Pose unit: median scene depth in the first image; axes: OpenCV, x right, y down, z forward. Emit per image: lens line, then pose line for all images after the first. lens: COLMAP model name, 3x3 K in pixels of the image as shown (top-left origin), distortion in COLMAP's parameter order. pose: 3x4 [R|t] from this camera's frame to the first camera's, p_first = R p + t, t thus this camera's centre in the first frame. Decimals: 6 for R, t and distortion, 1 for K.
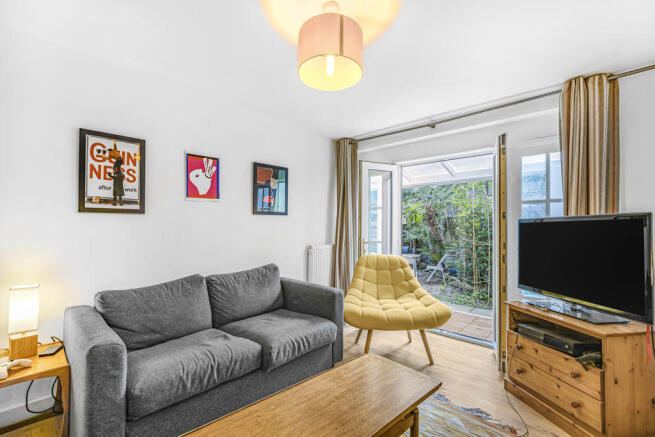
lens RADIAL K [[300.2, 0, 325.6], [0, 300.2, 219.1], [0, 0, 1]] dist [-0.018584, -0.001360]
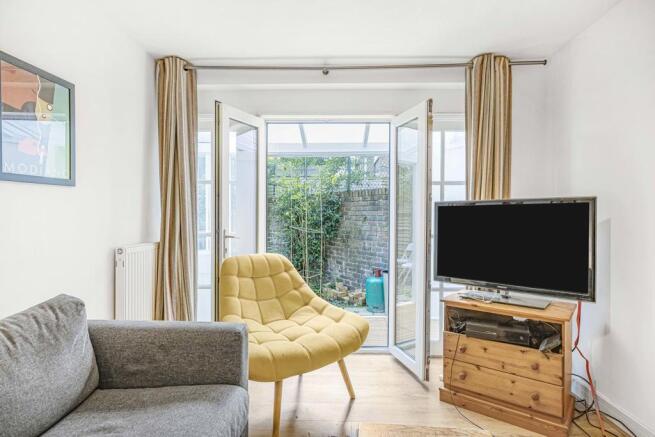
lens RADIAL K [[363.4, 0, 328.1], [0, 363.4, 222.2], [0, 0, 1]] dist [-0.008047, 0.000479]
pose [[0.735836, -0.019018, 0.676893, -0.281181], [-0.015889, 0.998845, 0.045336, 0.014178], [-0.676973, -0.044115, 0.734684, 0.401116]]
